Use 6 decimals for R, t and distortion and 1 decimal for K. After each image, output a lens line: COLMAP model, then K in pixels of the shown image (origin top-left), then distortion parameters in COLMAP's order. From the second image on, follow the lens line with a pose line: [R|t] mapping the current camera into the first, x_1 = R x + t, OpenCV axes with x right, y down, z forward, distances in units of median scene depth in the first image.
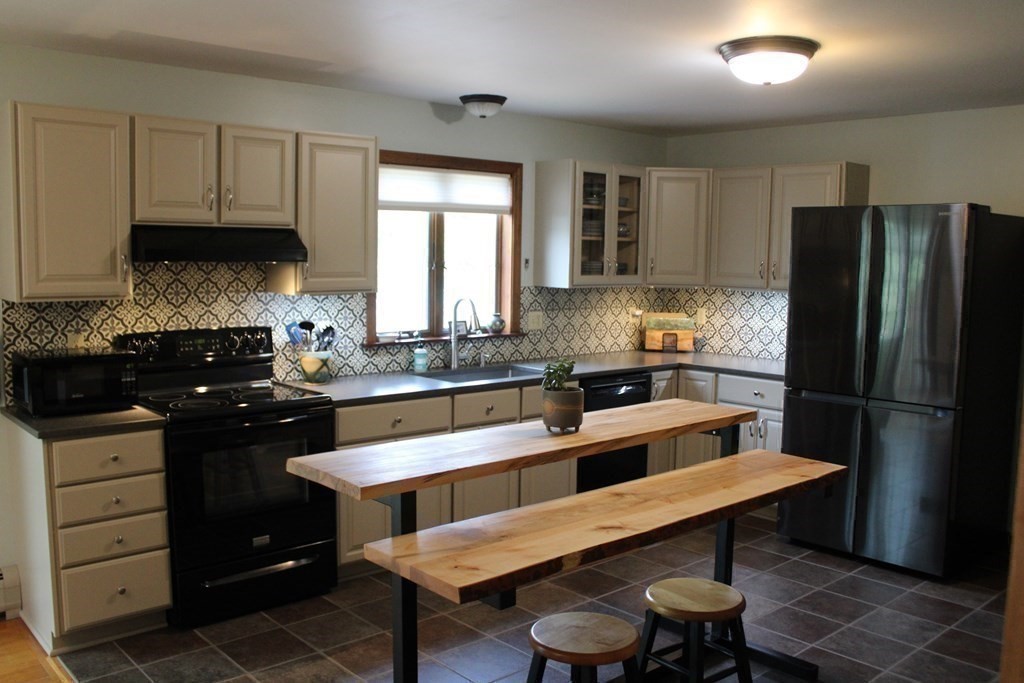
lens RADIAL K [[866.2, 0, 512.0], [0, 866.2, 341.5], [0, 0, 1]] dist [-0.191334, 0.173564]
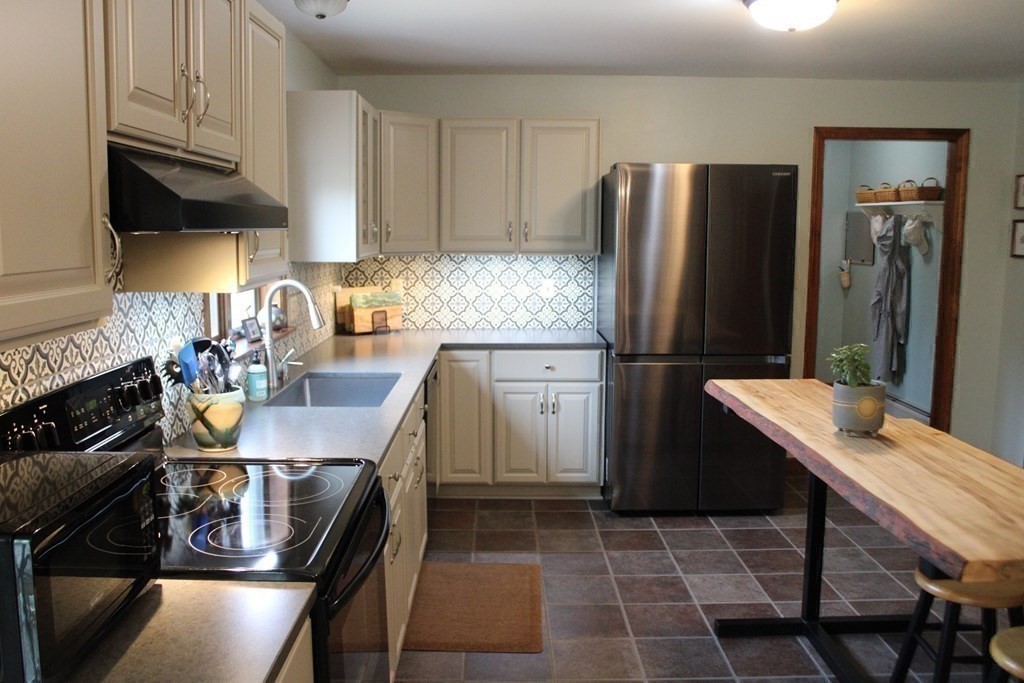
lens RADIAL K [[866.2, 0, 512.0], [0, 866.2, 341.5], [0, 0, 1]] dist [-0.191334, 0.173564]
pose [[0.681071, -0.110164, 0.723883, -0.370461], [0.081855, 0.993875, 0.074238, -0.034392], [-0.727628, 0.008692, 0.685917, 0.357402]]
